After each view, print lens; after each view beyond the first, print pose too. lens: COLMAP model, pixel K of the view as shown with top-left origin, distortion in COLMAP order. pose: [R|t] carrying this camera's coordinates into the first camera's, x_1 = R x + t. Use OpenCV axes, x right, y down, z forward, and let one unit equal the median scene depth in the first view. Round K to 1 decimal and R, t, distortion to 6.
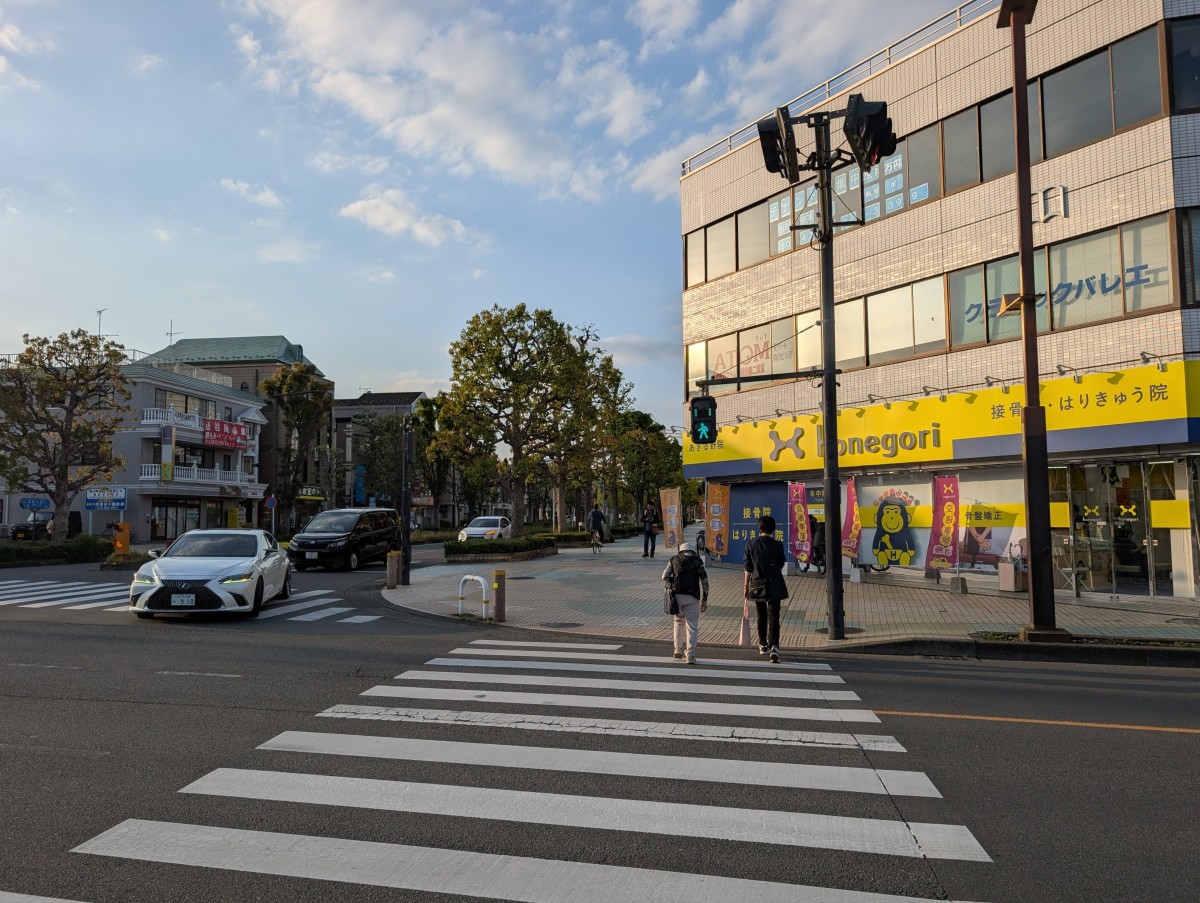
lens RADIAL K [[893.6, 0, 600.0], [0, 893.6, 451.5], [0, 0, 1]] dist [0.002350, 0.000267]
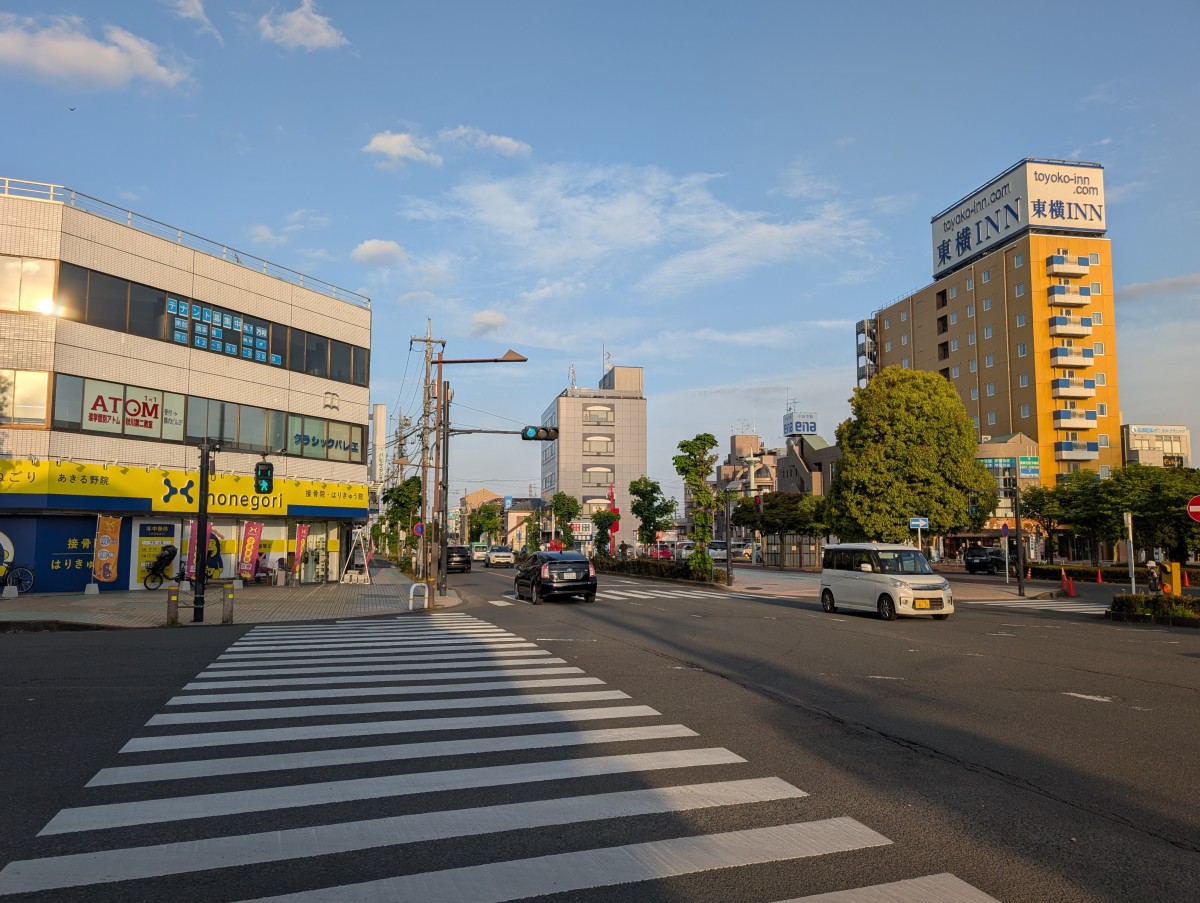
lens RADIAL K [[893.6, 0, 600.0], [0, 893.6, 451.5], [0, 0, 1]] dist [0.002350, 0.000267]
pose [[-0.549487, 0.089738, 0.830669, -1.328984], [-0.057767, 0.987755, -0.144921, 0.096376], [-0.833503, -0.127618, -0.537575, 1.303611]]
